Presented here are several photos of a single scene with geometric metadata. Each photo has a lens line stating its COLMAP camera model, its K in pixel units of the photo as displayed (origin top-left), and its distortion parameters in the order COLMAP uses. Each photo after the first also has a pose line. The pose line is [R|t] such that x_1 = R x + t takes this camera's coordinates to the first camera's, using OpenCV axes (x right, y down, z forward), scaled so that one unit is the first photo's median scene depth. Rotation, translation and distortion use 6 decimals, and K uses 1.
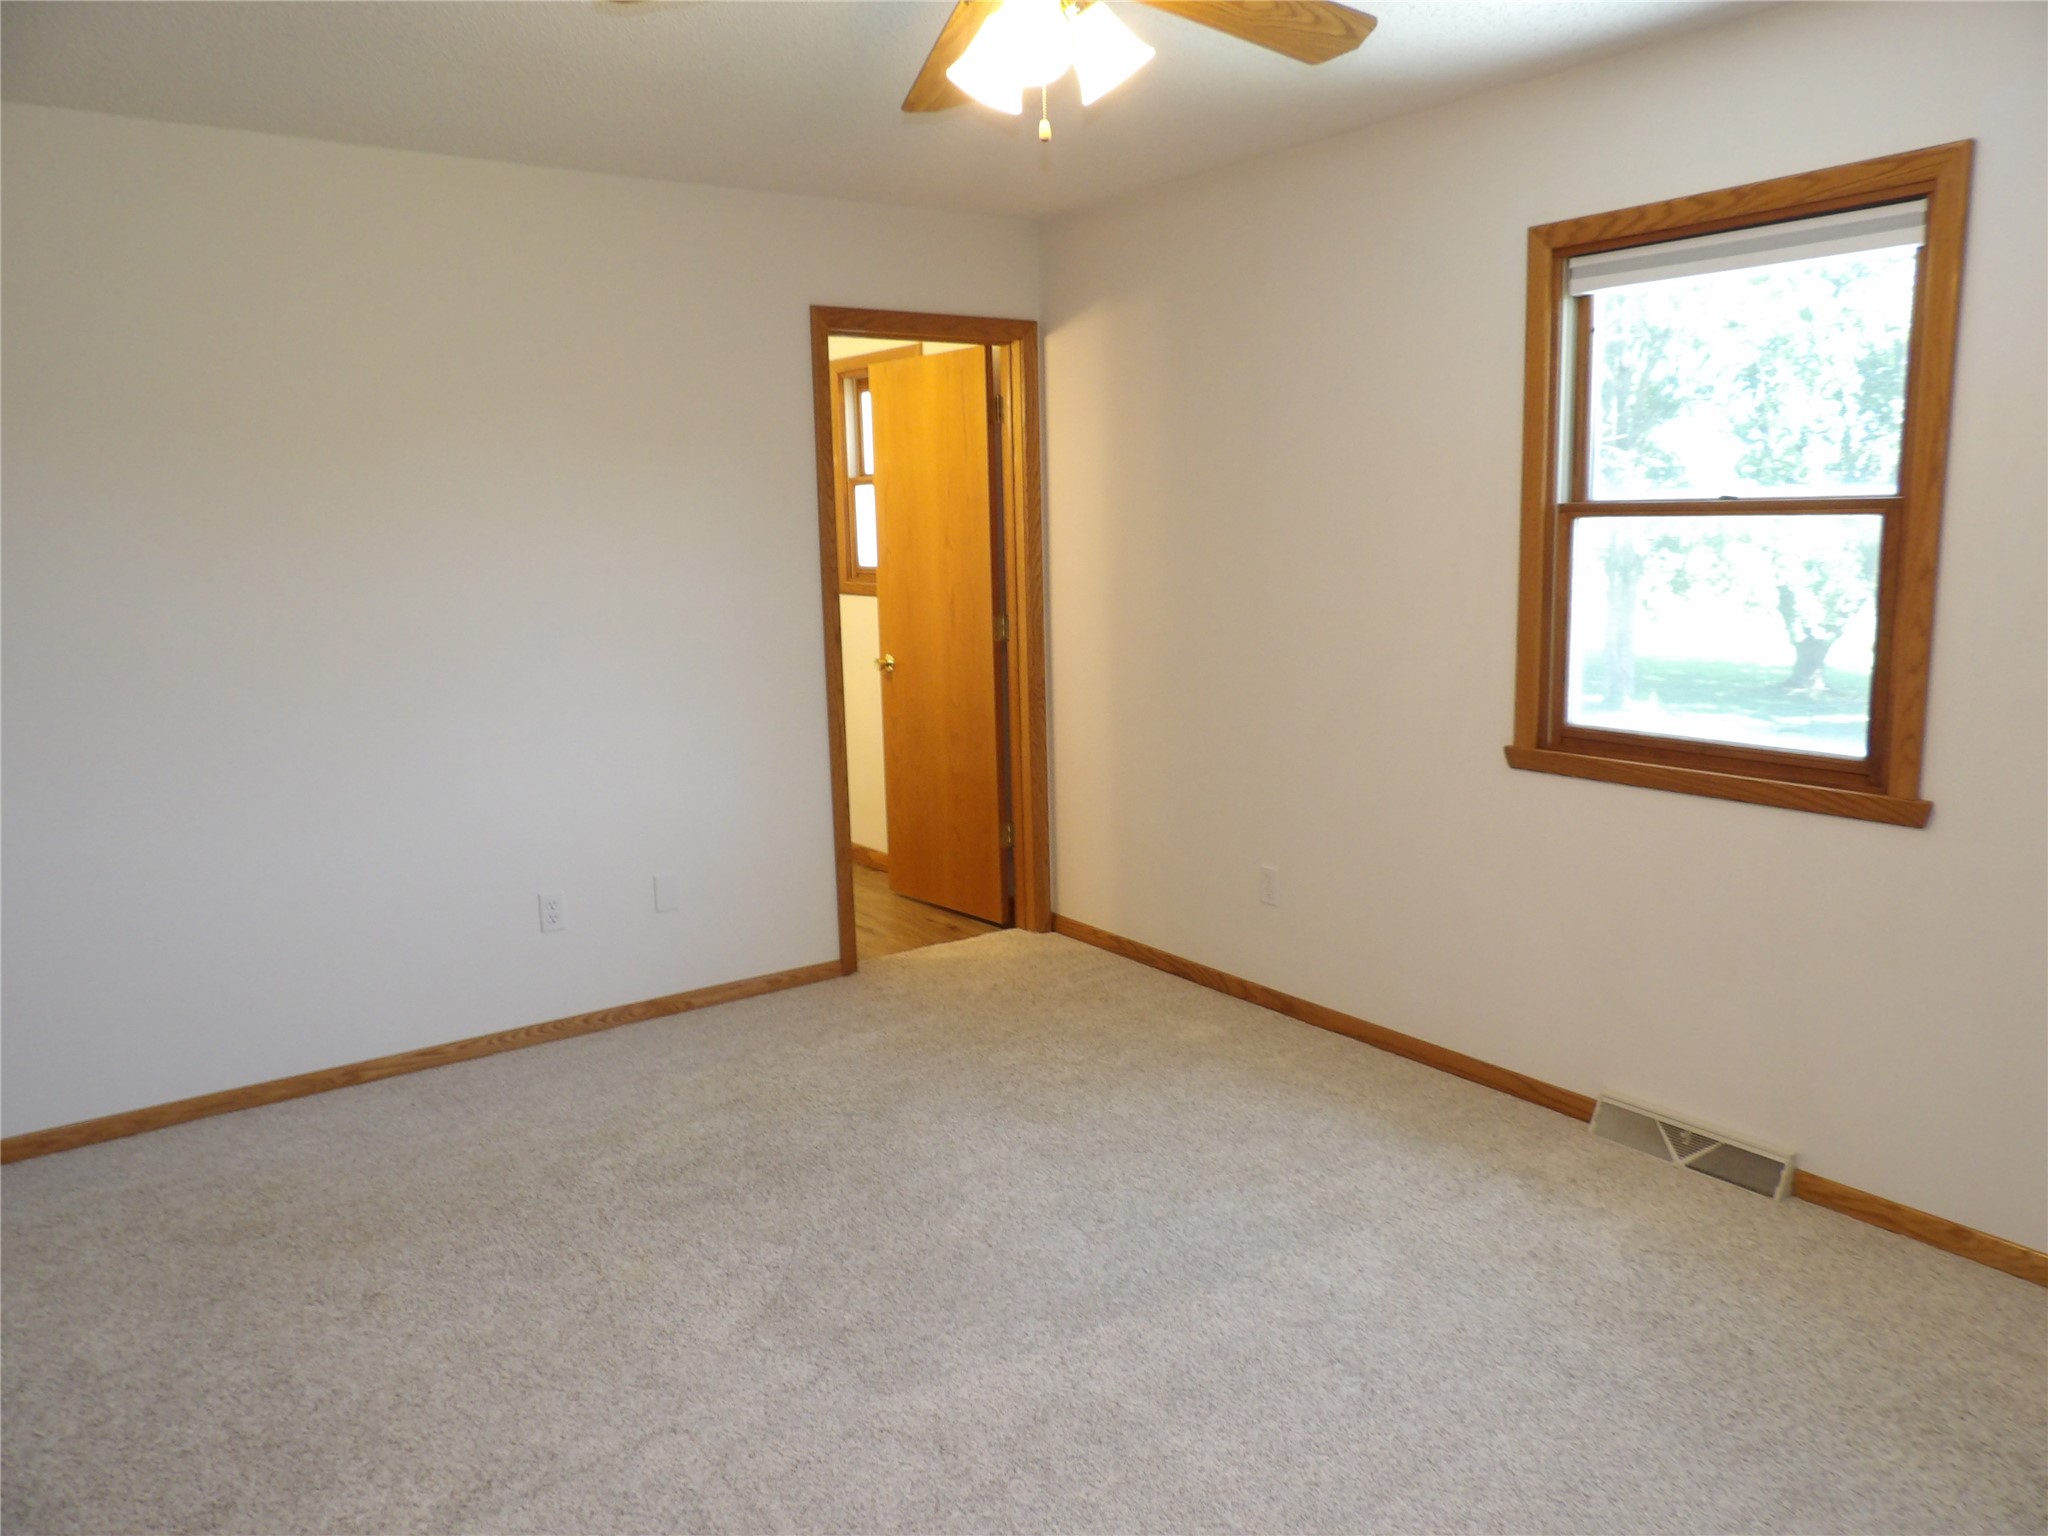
lens RADIAL K [[1482.4, 0, 1024.0], [0, 1482.4, 768.0], [0, 0, 1]] dist [-0.000866, 0.000943]
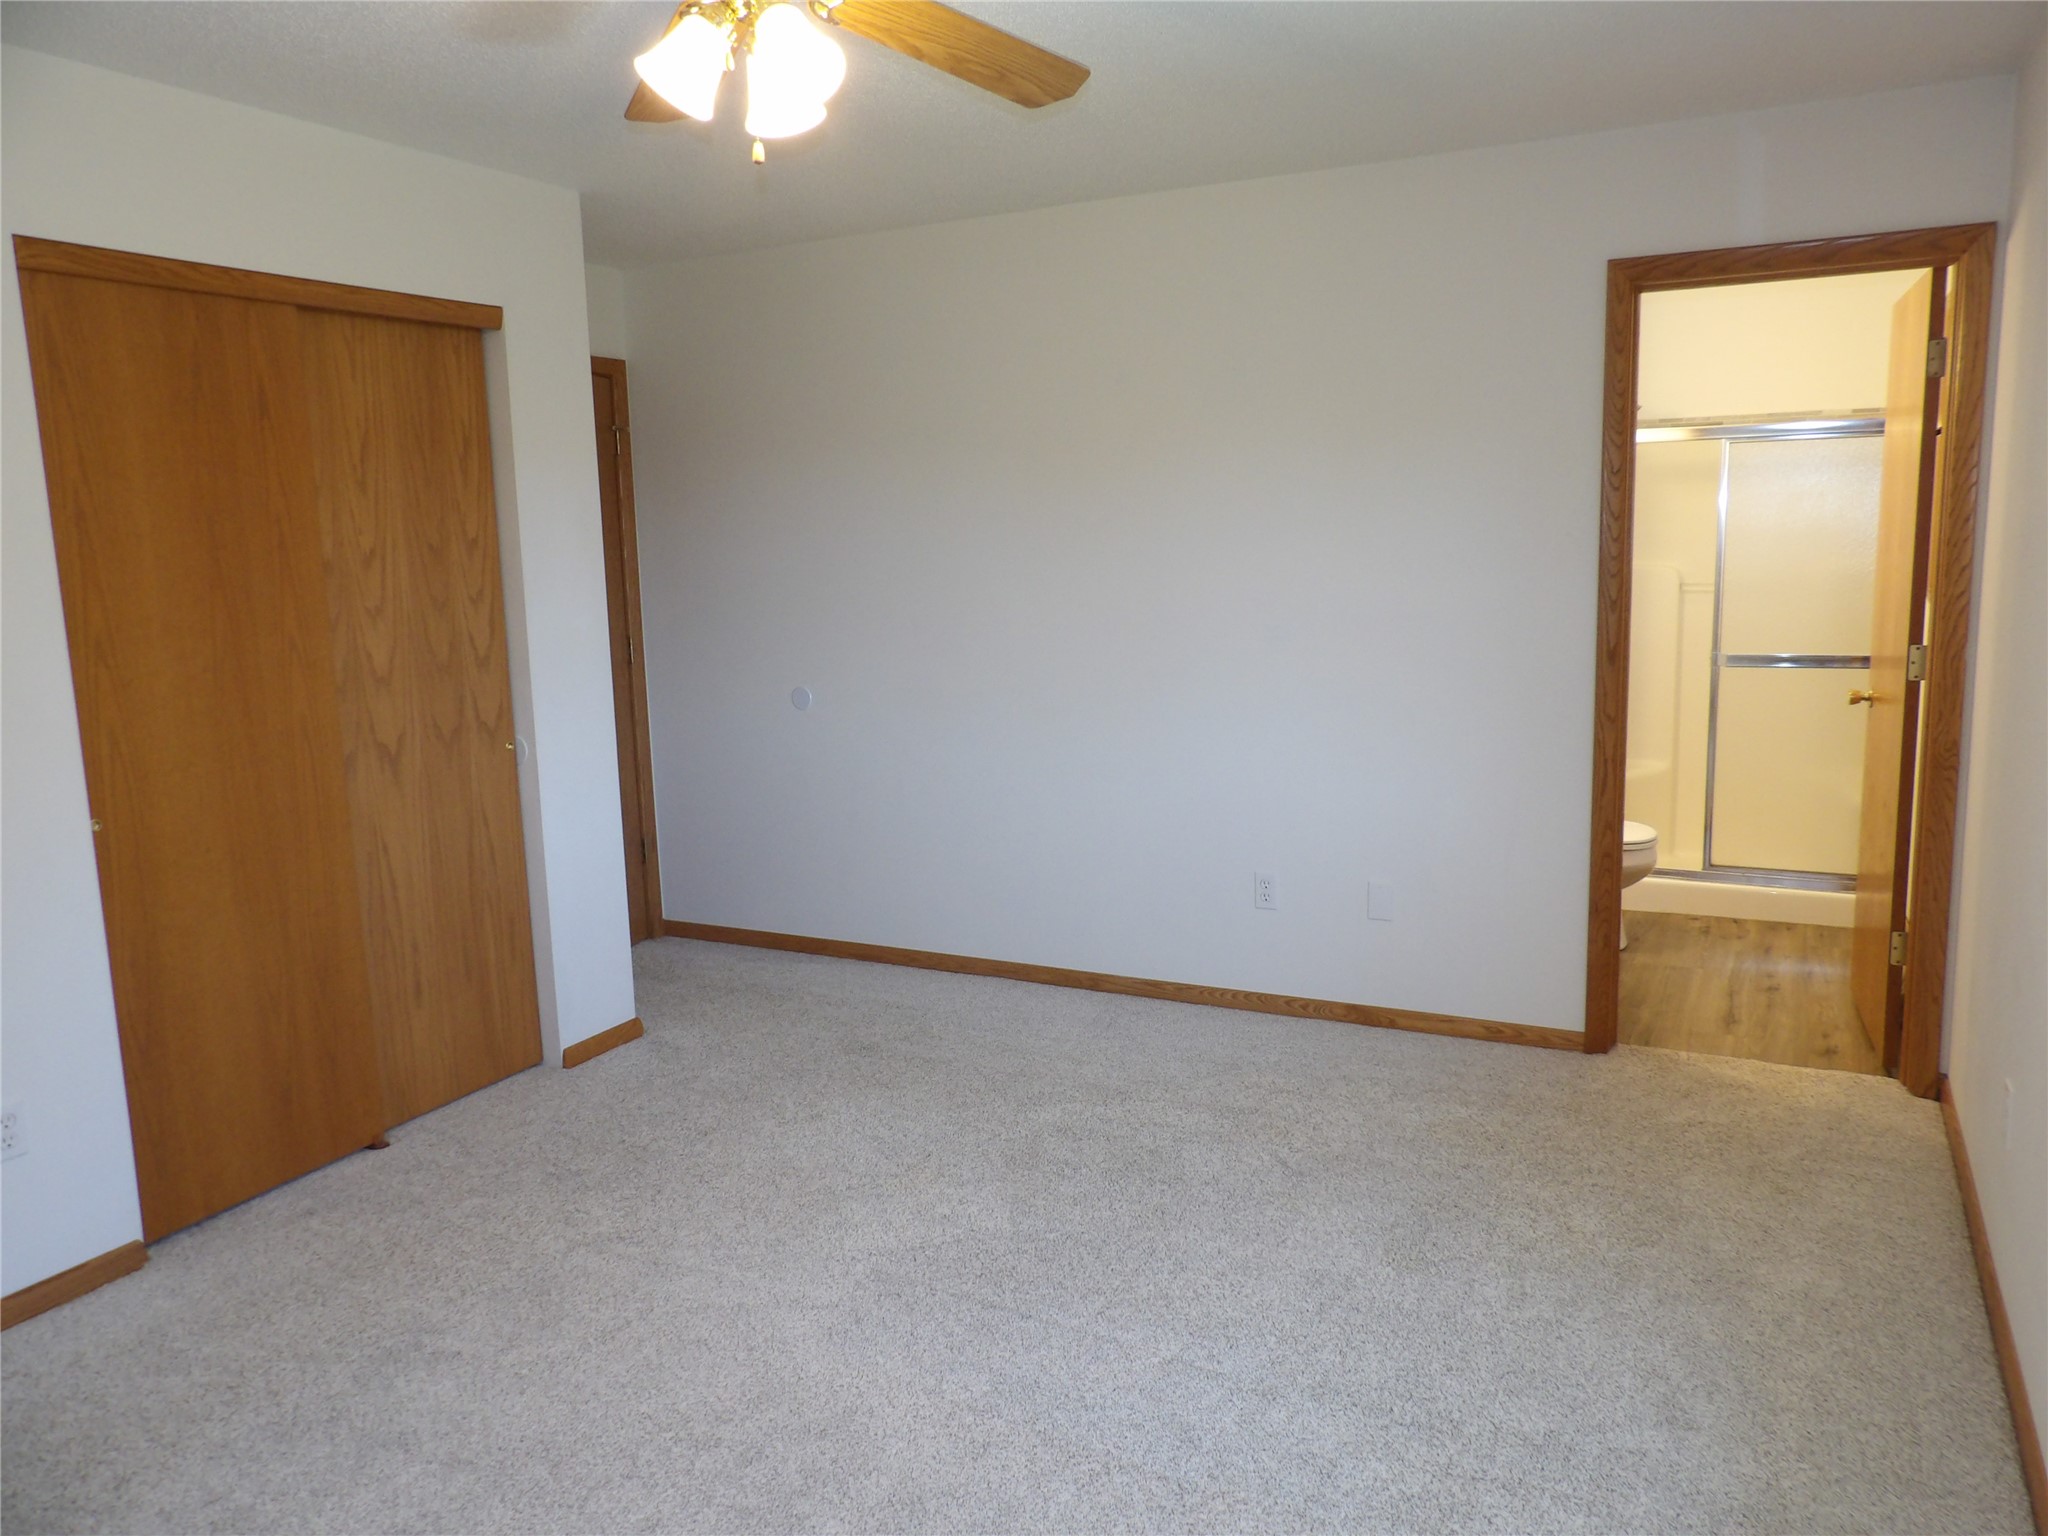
lens RADIAL K [[1458.7, 0, 1024.0], [0, 1458.7, 768.0], [0, 0, 1]] dist [-0.031951, -0.000822]
pose [[0.448161, 0.150884, -0.881128, 0.540088], [-0.129807, 0.986190, 0.102852, -0.078242], [0.884478, 0.068282, 0.461558, 0.394419]]
